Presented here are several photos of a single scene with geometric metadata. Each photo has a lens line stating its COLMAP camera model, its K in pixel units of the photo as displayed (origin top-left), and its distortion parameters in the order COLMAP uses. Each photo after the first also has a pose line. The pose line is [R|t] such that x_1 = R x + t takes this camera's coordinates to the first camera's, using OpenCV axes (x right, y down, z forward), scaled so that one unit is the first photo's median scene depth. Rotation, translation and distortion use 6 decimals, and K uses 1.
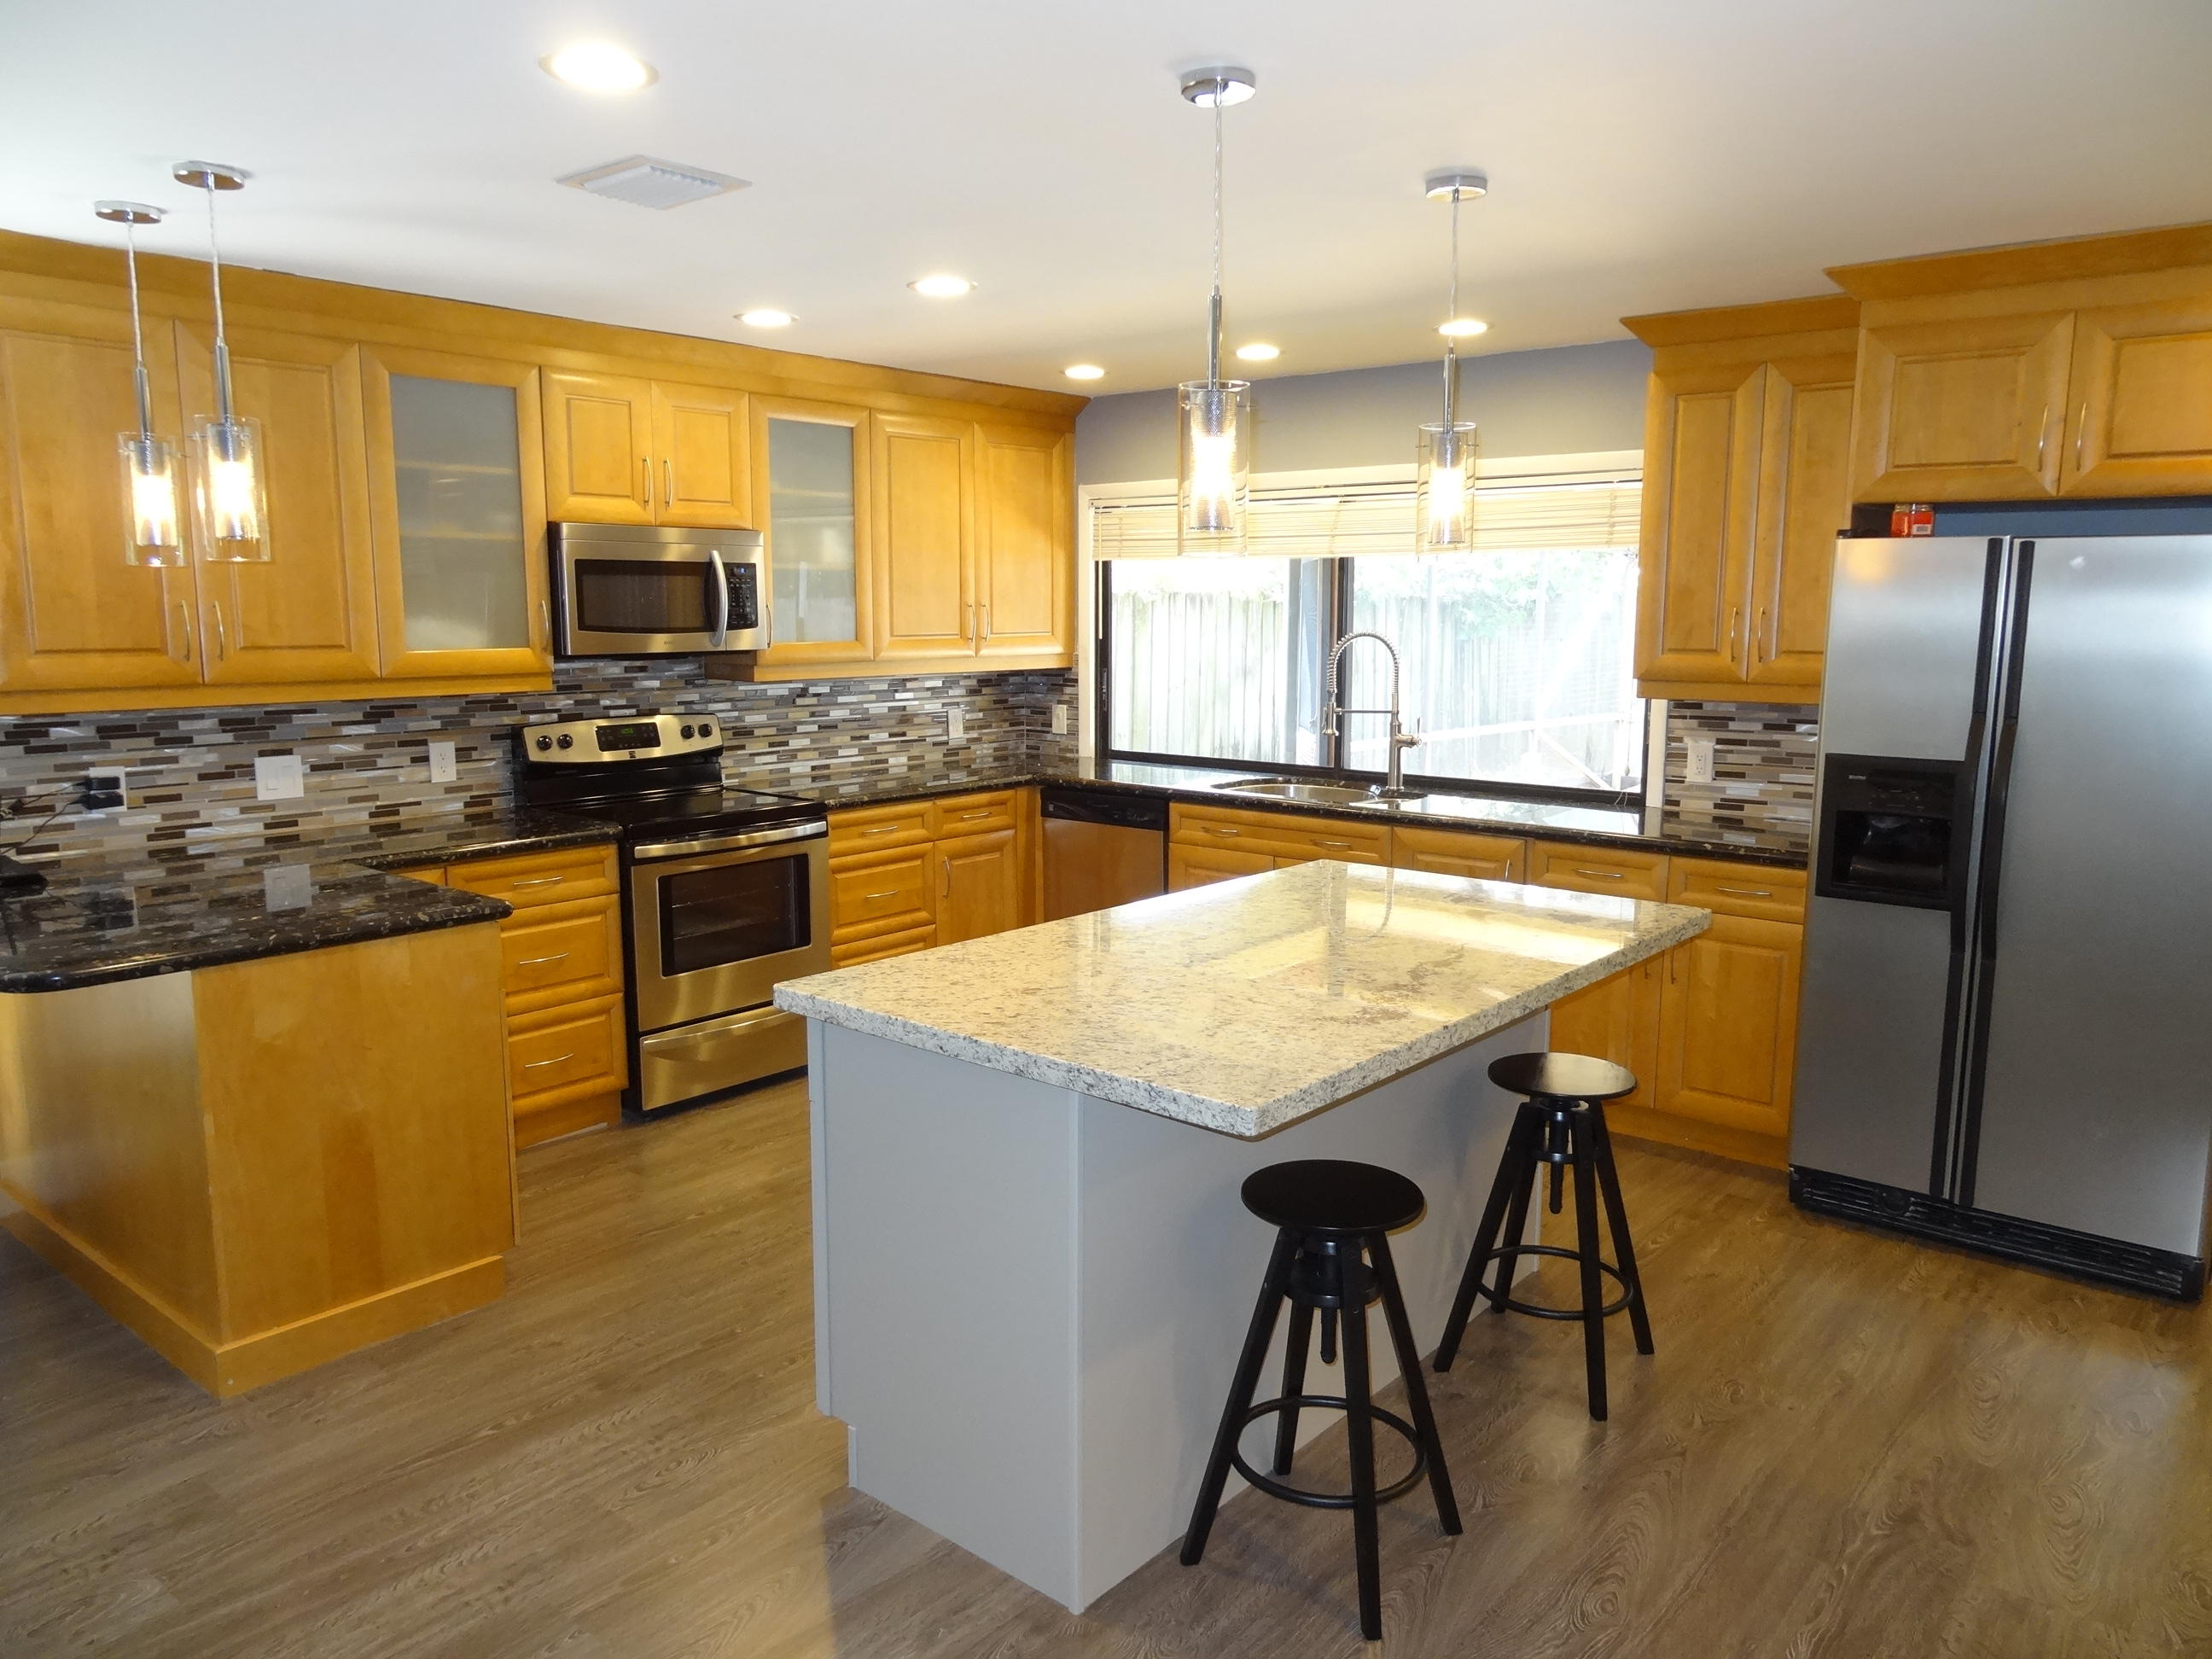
lens RADIAL K [[1543.0, 0, 1105.1], [0, 1543.0, 828.7], [0, 0, 1]] dist [-0.000876, 0.007103]
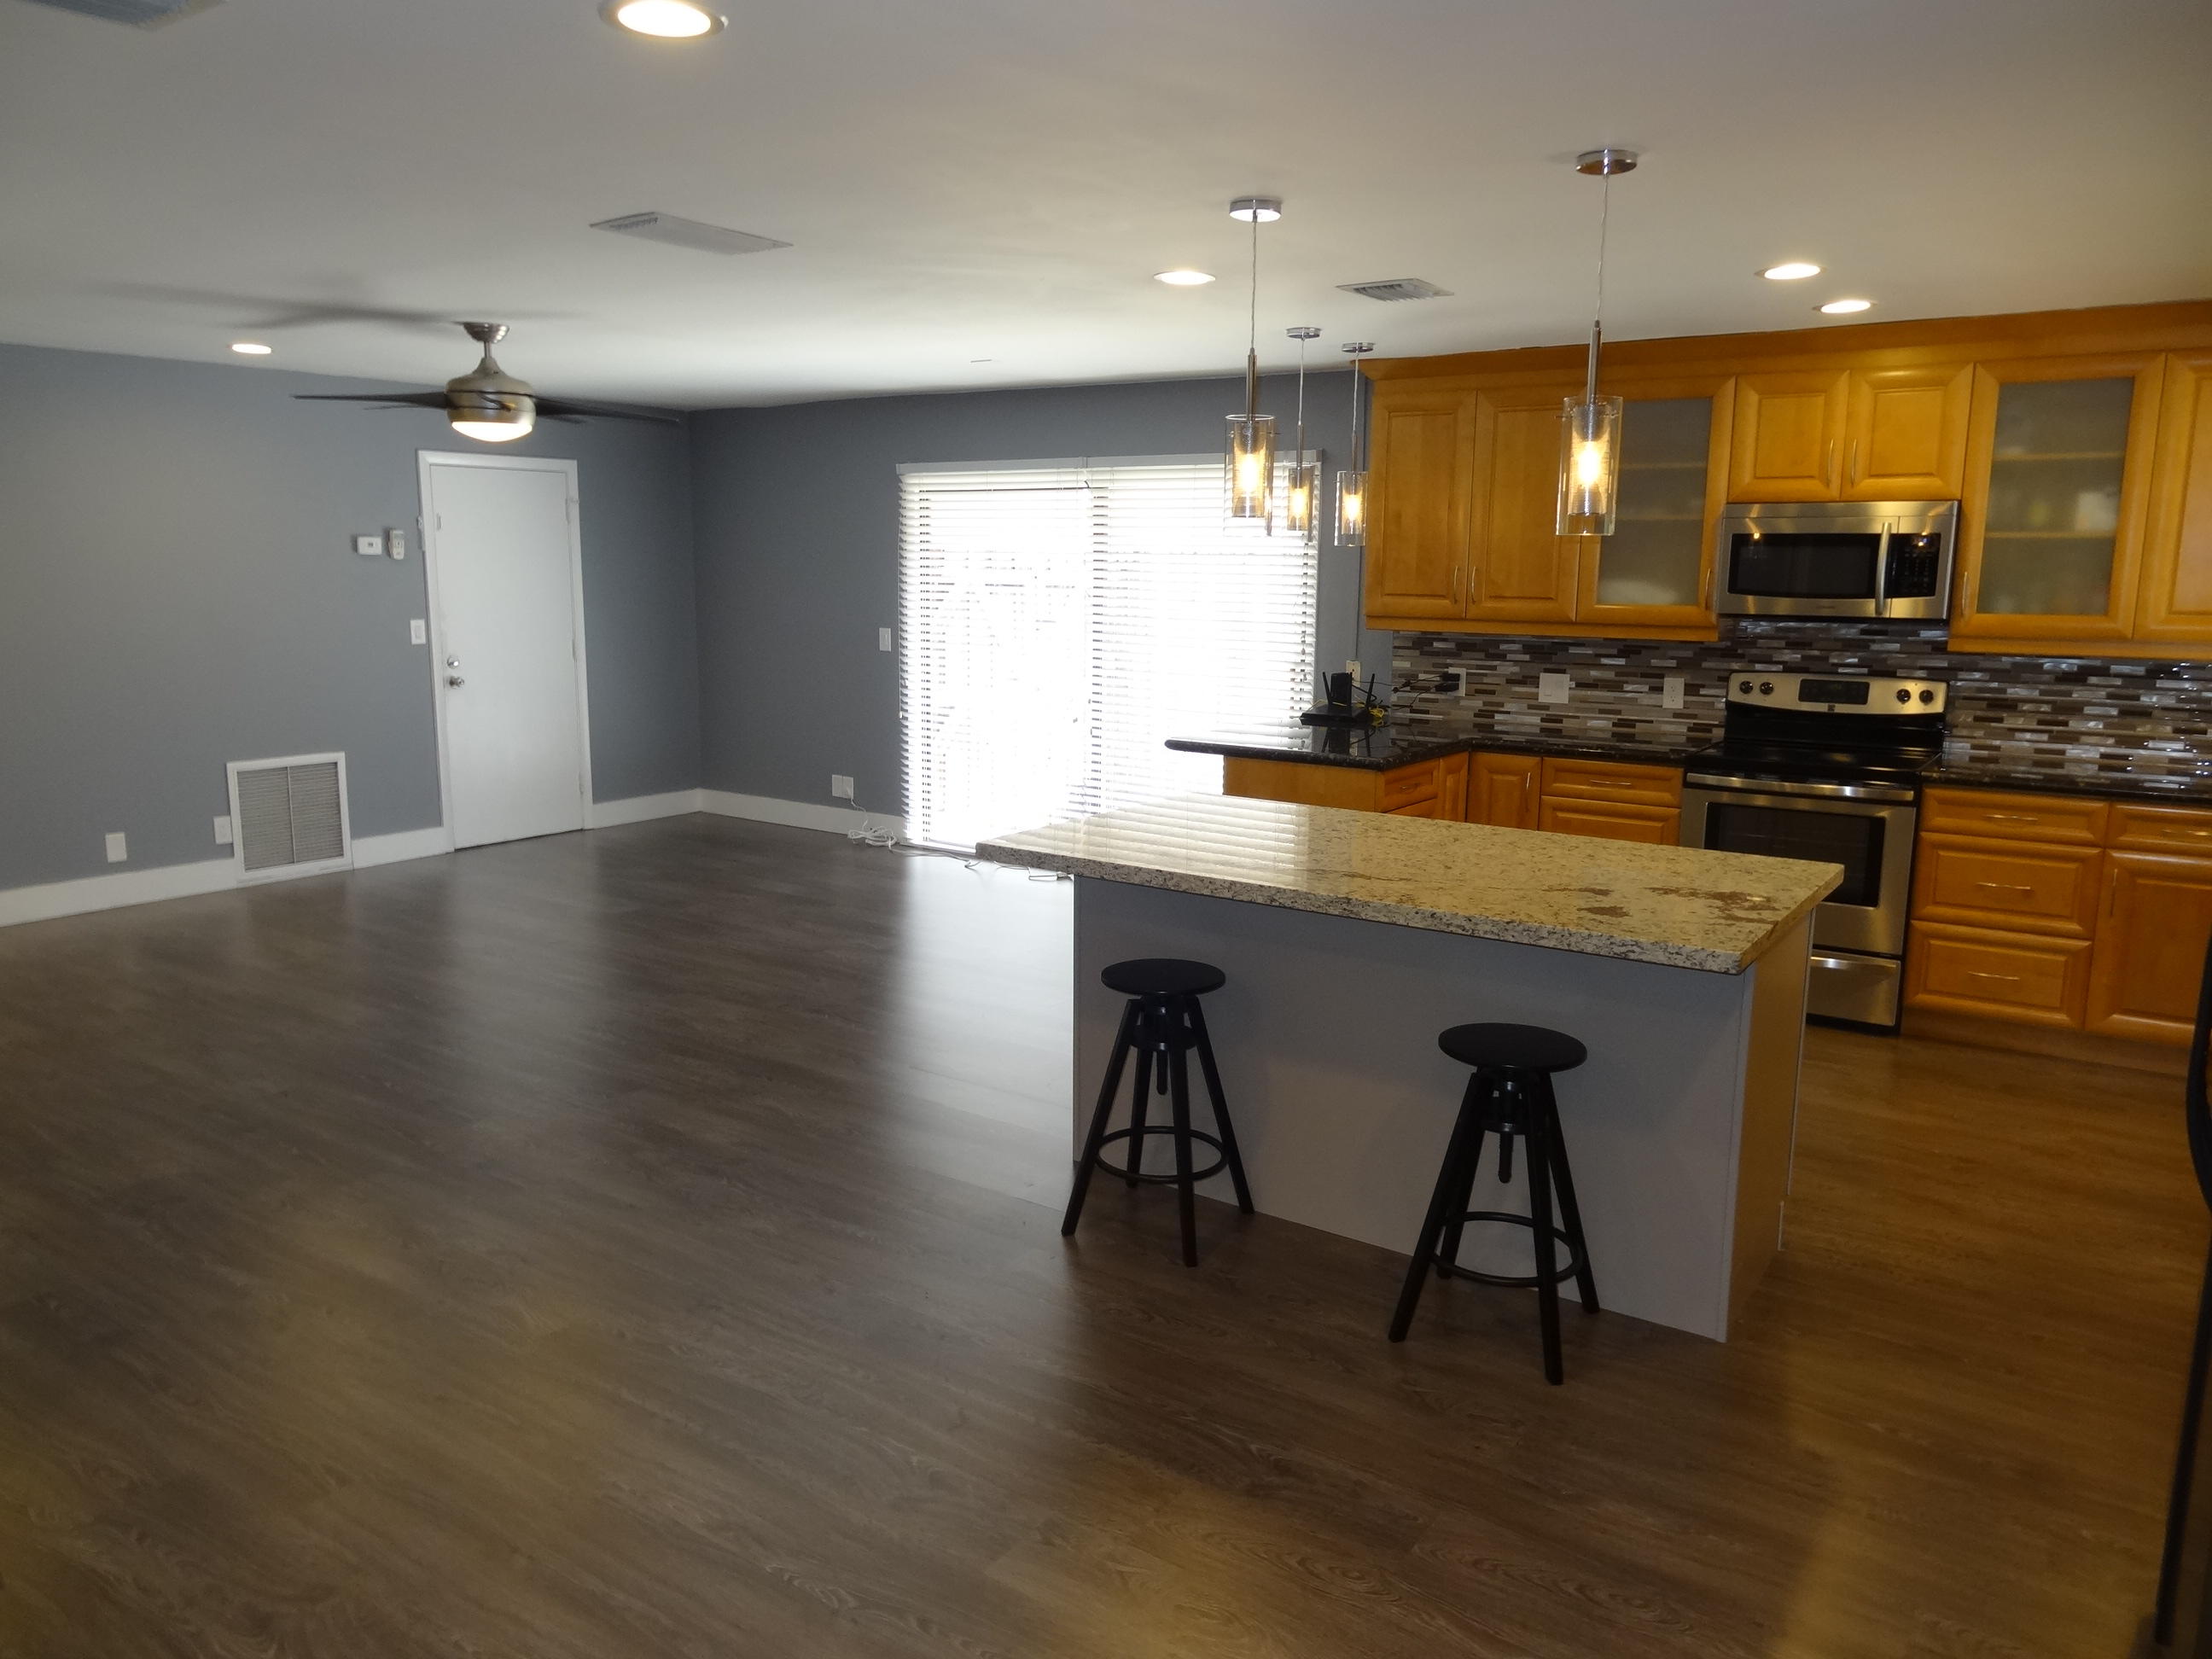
lens RADIAL K [[1543.0, 0, 1104.7], [0, 1543.0, 826.2], [0, 0, 1]] dist [-0.000876, 0.007103]
pose [[0.090958, 0.171233, -0.981023, 0.852318], [-0.152619, 0.975866, 0.156183, -0.066603], [0.984091, 0.135517, 0.114896, 0.418385]]
